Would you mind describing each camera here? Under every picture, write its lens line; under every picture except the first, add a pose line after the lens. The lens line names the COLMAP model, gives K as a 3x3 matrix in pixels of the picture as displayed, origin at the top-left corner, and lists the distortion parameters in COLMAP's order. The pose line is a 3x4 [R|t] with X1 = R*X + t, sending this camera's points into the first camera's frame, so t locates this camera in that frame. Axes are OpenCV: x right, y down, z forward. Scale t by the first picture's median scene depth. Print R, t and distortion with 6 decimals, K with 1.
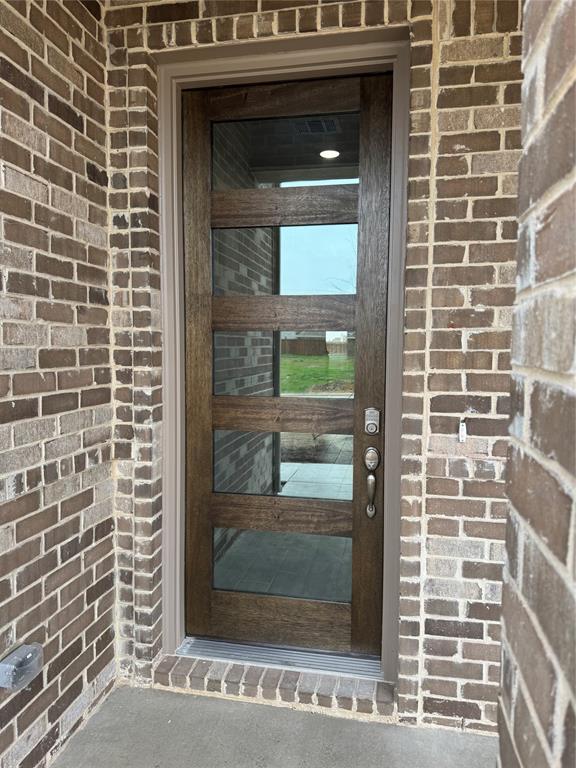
lens RADIAL K [[538.2, 0, 284.5], [0, 538.2, 387.3], [0, 0, 1]] dist [0.048285, -0.061592]
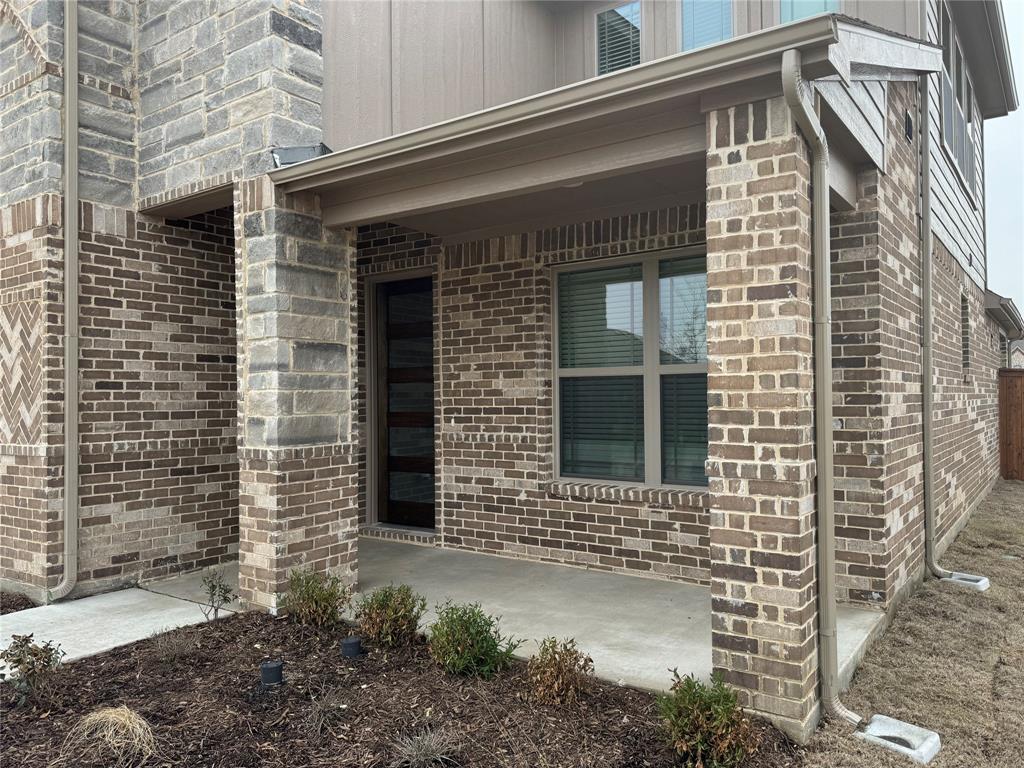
lens RADIAL K [[756.6, 0, 516.5], [0, 756.6, 381.5], [0, 0, 1]] dist [0.031686, -0.030767]
pose [[0.919502, -0.023705, -0.392371, 1.934543], [-0.012650, 0.995878, -0.089811, 0.201901], [0.392883, 0.087545, 0.915412, -2.041757]]
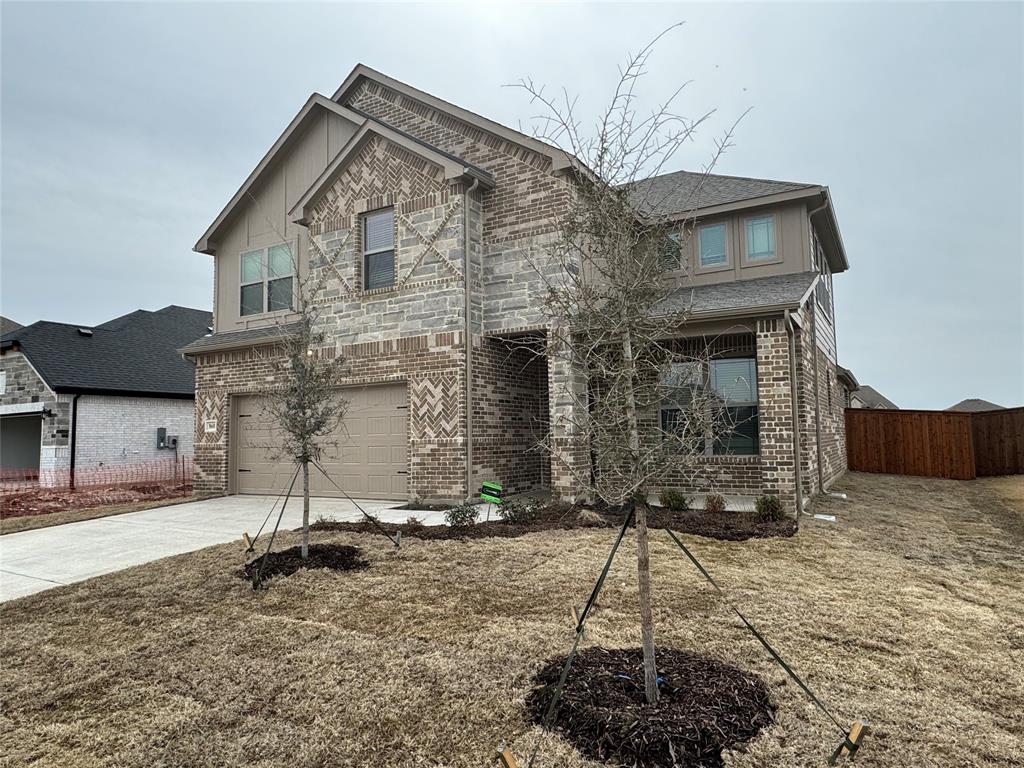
lens RADIAL K [[644.3, 0, 510.8], [0, 644.3, 379.9], [0, 0, 1]] dist [-0.016206, 0.004963]
pose [[0.950393, -0.047470, -0.307407, 1.382326], [-0.001831, 0.987415, -0.158139, 0.574329], [0.311045, 0.150858, 0.938346, -5.160976]]
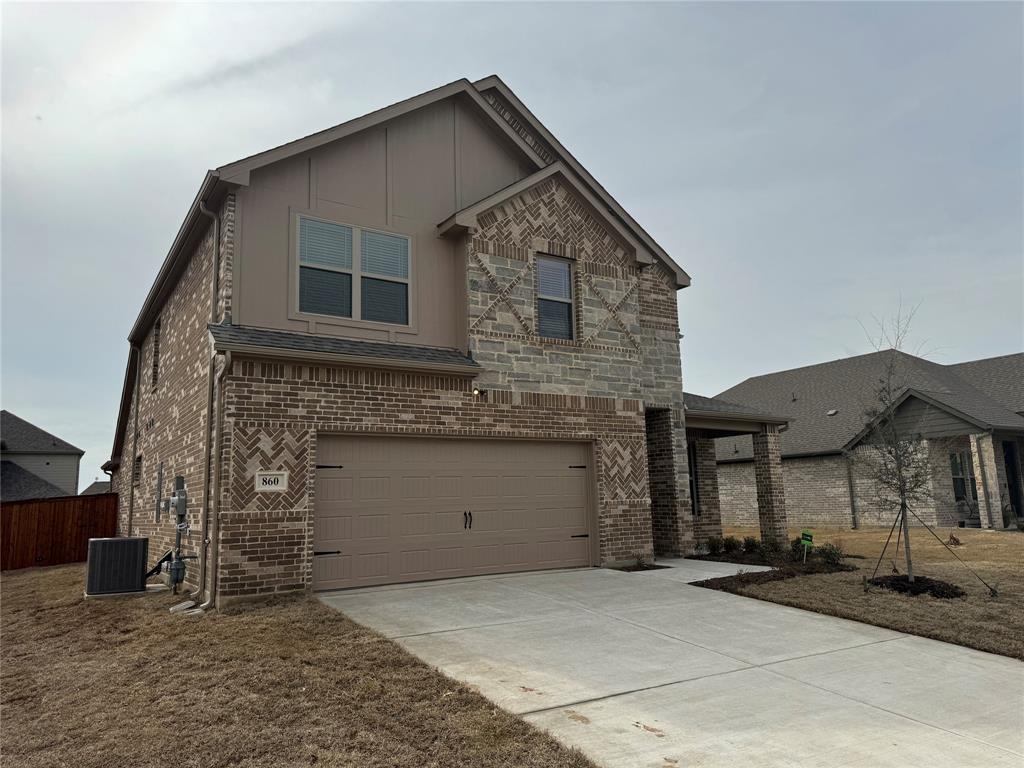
lens RADIAL K [[717.6, 0, 508.4], [0, 717.6, 381.4], [0, 0, 1]] dist [0.048285, -0.061592]
pose [[0.710149, 0.099235, 0.697023, -6.177895], [0.083218, 0.971246, -0.223061, 0.515530], [-0.699116, 0.216412, 0.681471, -3.947193]]
